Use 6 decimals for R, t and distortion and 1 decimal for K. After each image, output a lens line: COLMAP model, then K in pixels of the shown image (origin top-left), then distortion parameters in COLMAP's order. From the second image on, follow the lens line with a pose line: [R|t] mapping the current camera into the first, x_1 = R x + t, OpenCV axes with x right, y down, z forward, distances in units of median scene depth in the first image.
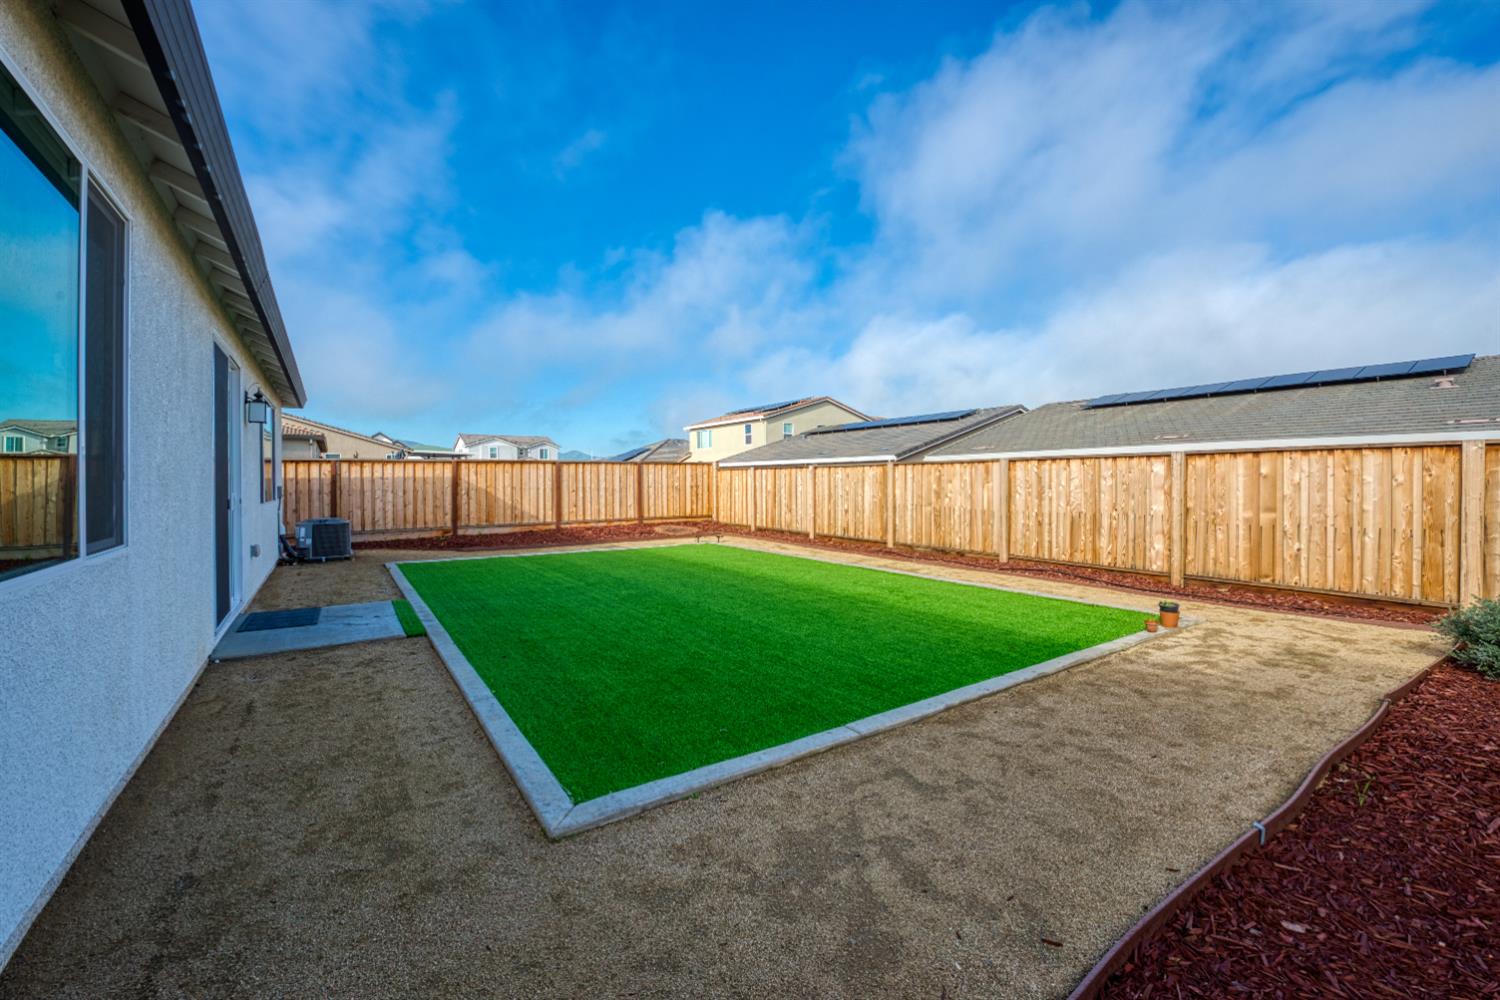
lens RADIAL K [[604.5, 0, 743.9], [0, 604.5, 482.4], [0, 0, 1]] dist [-0.029717, -0.000017]
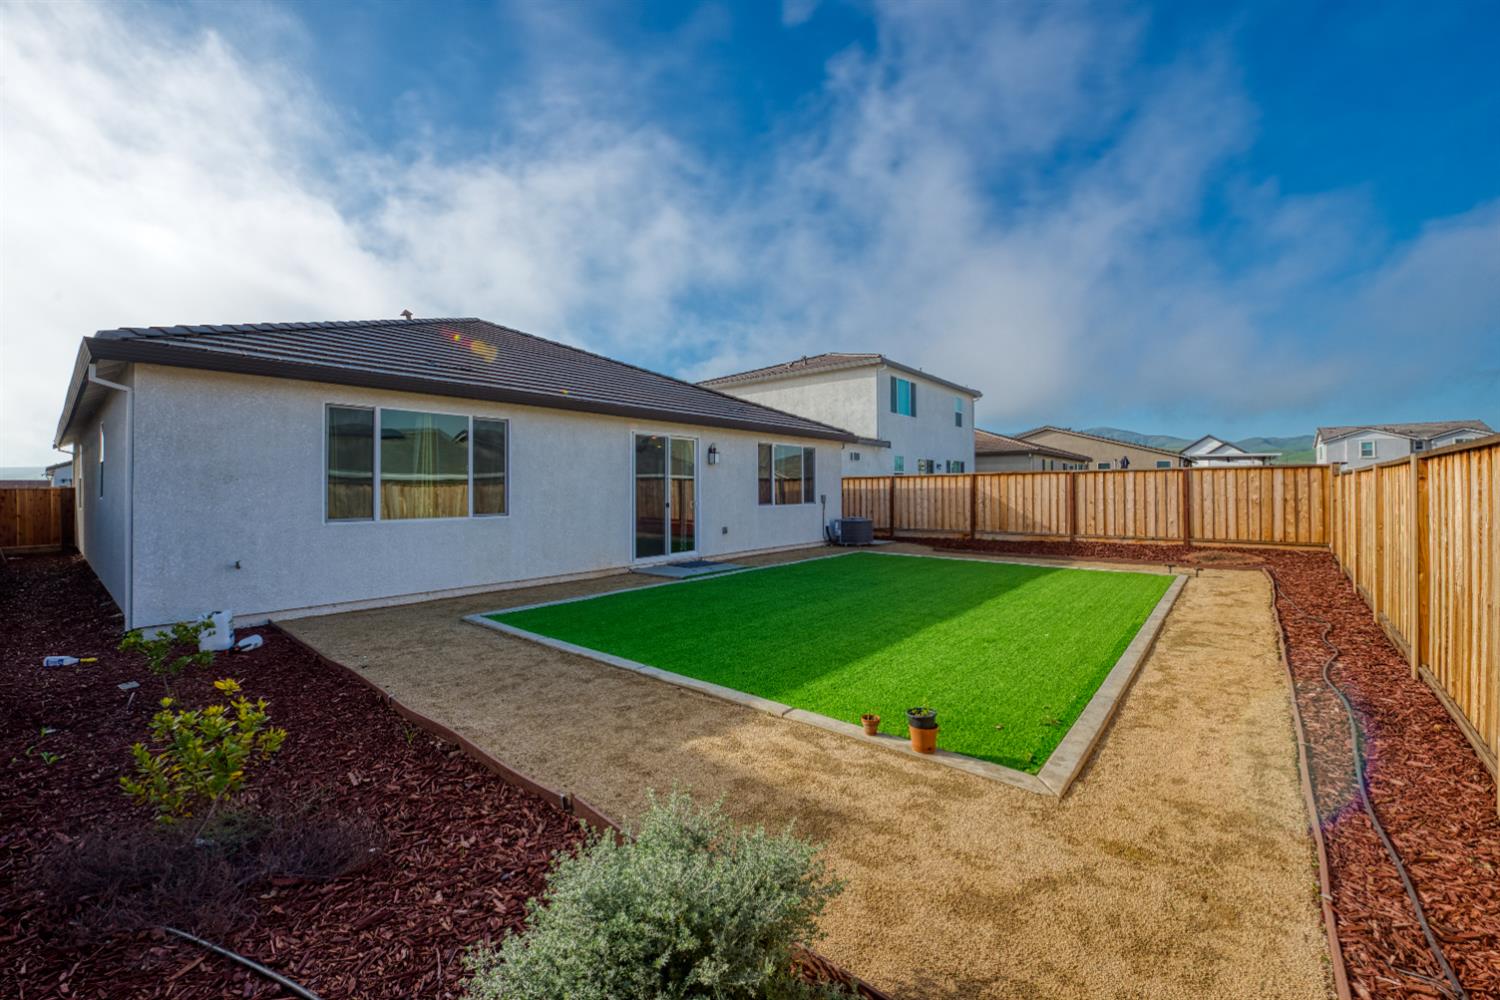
lens RADIAL K [[604.5, 0, 743.9], [0, 604.5, 482.4], [0, 0, 1]] dist [-0.029717, -0.000017]
pose [[0.282494, -0.006171, -0.959249, 0.475435], [-0.000785, 0.999977, -0.006664, -0.010770], [0.959269, 0.002636, 0.282483, 0.243526]]
